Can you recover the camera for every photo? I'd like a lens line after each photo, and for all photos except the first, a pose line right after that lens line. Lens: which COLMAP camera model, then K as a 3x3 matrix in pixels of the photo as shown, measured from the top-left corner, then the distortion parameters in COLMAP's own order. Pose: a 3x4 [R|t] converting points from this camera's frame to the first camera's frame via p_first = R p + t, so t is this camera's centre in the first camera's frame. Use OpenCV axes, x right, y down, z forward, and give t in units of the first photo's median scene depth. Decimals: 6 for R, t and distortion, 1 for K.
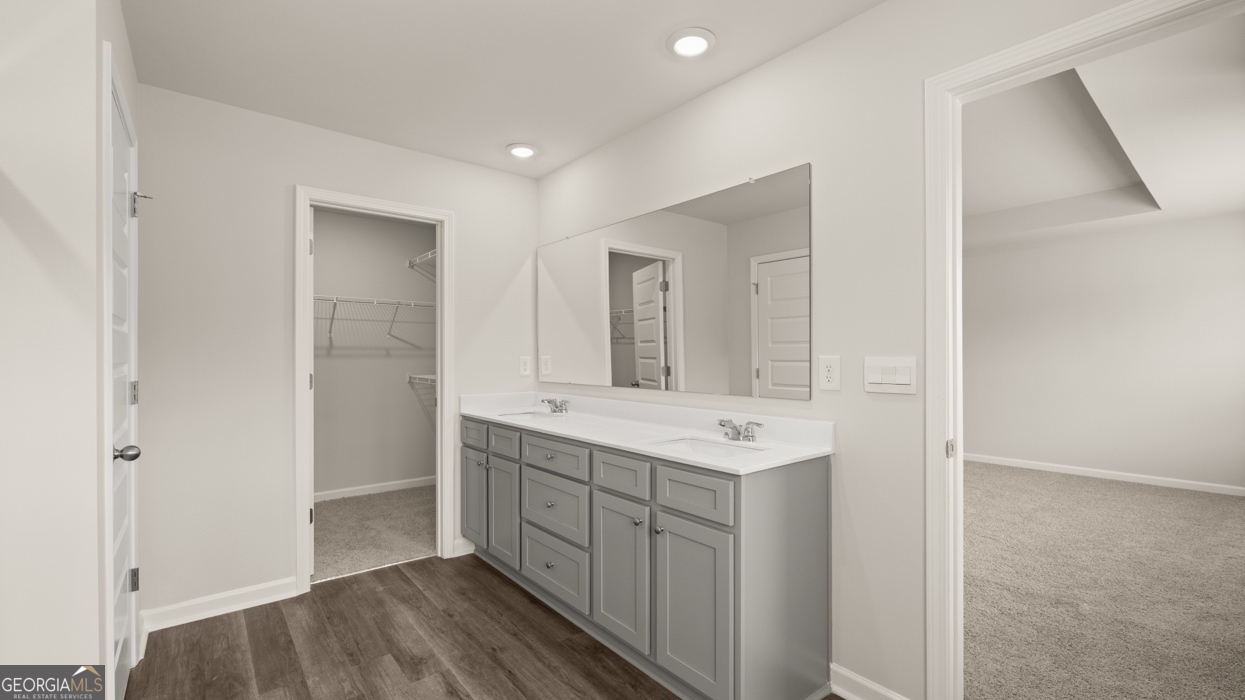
lens RADIAL K [[515.5, 0, 641.3], [0, 515.5, 350.8], [0, 0, 1]] dist [0.000425, 0.000093]
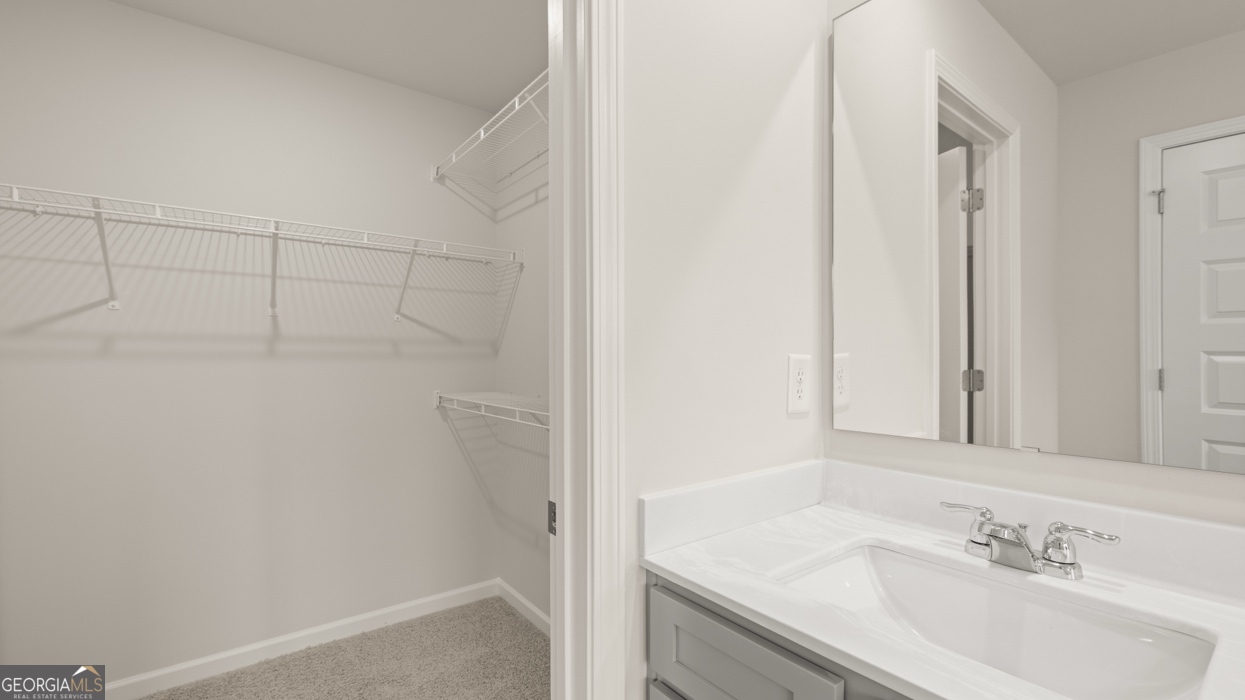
lens RADIAL K [[524.8, 0, 619.1], [0, 524.8, 350.7], [0, 0, 1]] dist [0.002936, 0.000416]
pose [[0.997630, -0.008130, -0.068327, -0.262081], [0.008492, 0.999951, 0.005007, 0.005366], [0.068283, -0.005575, 0.997650, 0.550823]]
